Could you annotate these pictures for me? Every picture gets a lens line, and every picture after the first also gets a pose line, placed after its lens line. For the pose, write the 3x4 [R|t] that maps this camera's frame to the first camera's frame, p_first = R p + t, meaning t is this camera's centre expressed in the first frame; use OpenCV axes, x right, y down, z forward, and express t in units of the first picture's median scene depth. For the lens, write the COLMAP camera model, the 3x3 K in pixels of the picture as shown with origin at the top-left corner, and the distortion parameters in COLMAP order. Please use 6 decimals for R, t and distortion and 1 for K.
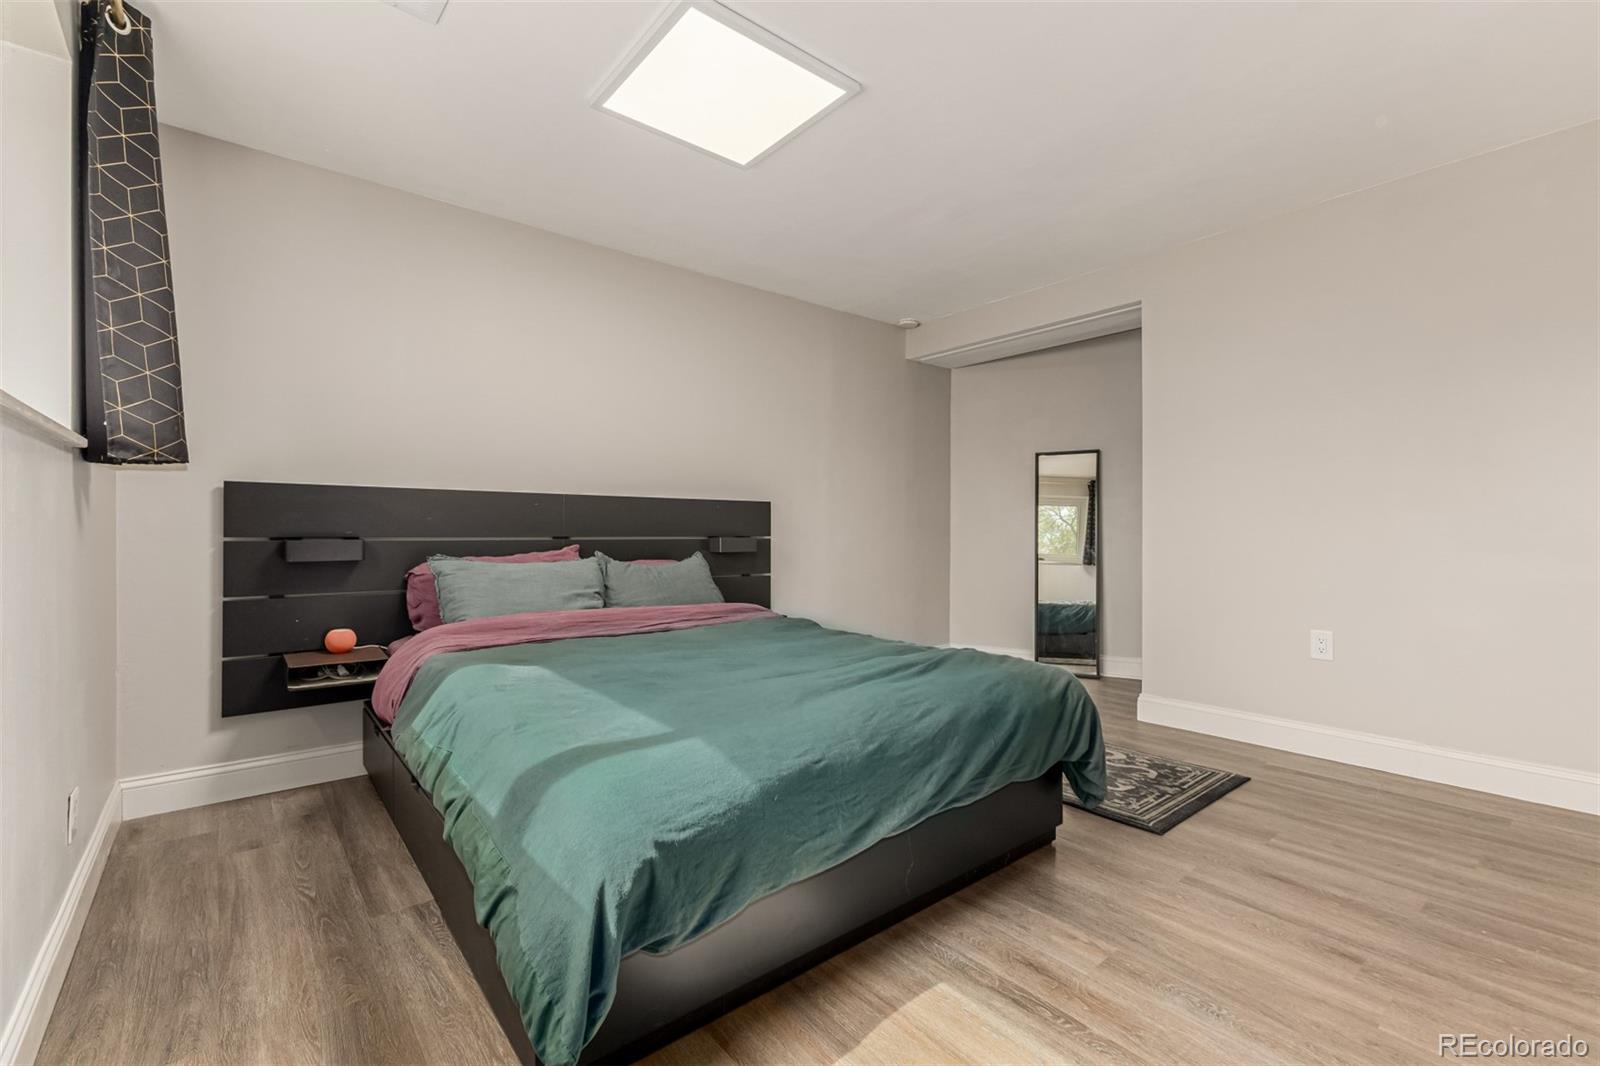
lens RADIAL K [[690.3, 0, 795.9], [0, 690.3, 532.6], [0, 0, 1]] dist [0.016525, 0.000206]
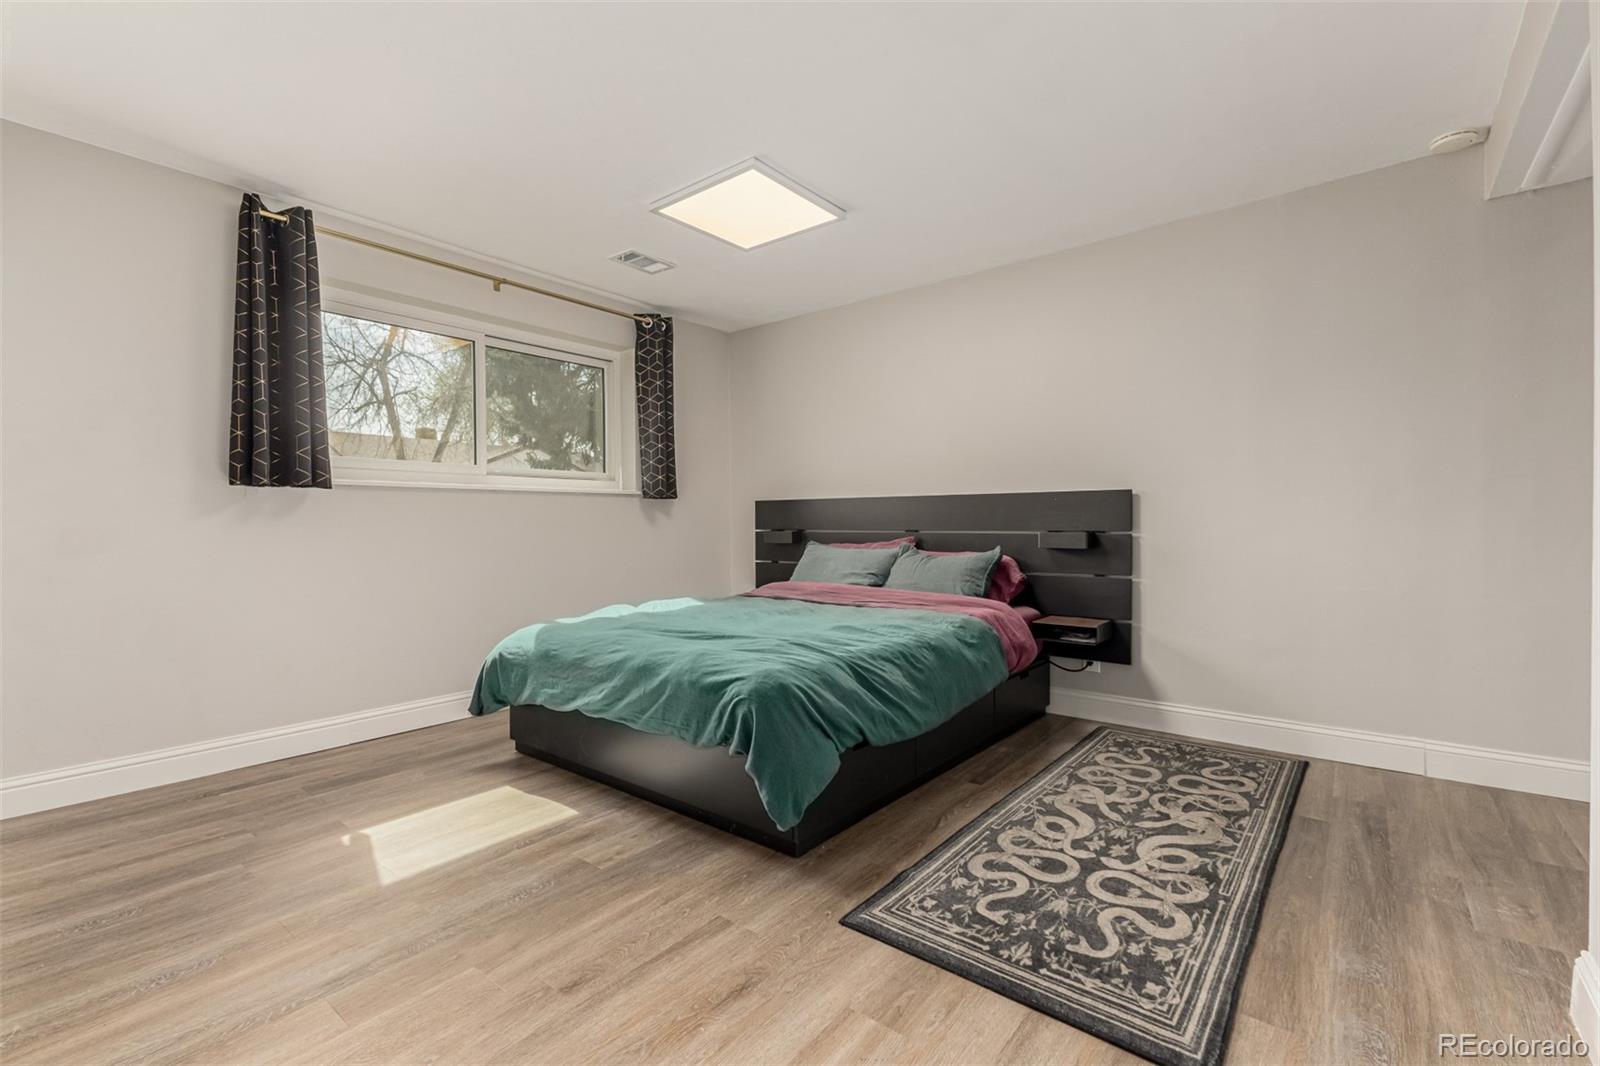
lens RADIAL K [[690.3, 0, 798.0], [0, 690.3, 530.1], [0, 0, 1]] dist [0.016525, 0.000206]
pose [[0.202926, 0.006771, -0.979171, 1.124480], [0.000377, 0.999975, 0.006993, -0.004287], [0.979194, -0.001788, 0.202918, 0.712276]]
